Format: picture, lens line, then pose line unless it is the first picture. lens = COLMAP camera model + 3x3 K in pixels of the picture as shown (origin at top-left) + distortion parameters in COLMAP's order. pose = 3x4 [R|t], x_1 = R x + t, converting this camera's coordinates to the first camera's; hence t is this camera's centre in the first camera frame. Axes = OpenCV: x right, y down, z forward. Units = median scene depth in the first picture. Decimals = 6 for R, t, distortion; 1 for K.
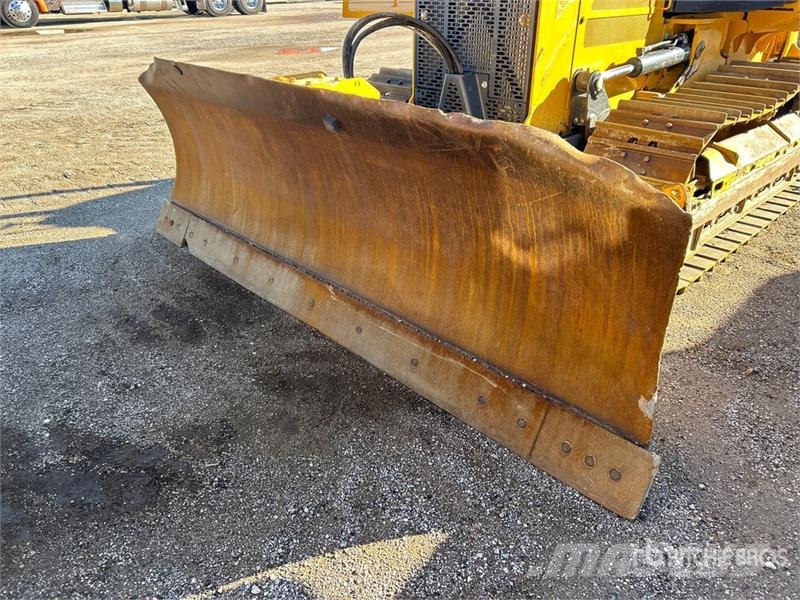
lens RADIAL K [[584.8, 0, 410.3], [0, 584.8, 304.2], [0, 0, 1]] dist [0.041723, -0.039898]
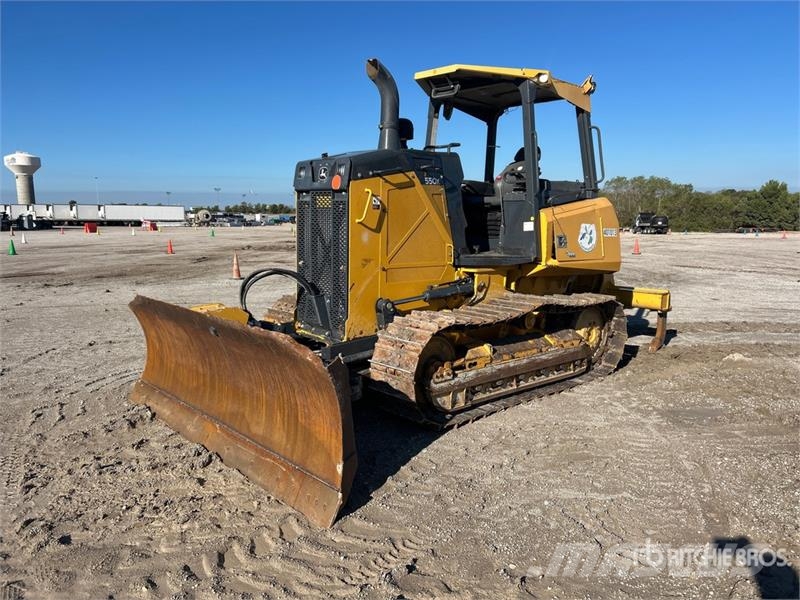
lens RADIAL K [[608.6, 0, 410.6], [0, 608.6, 302.2], [0, 0, 1]] dist [0.078283, -0.124916]
pose [[0.999649, -0.000419, -0.026503, 0.547065], [-0.008449, 0.942681, -0.333590, 0.260459], [0.025123, 0.333696, 0.942346, -0.880083]]
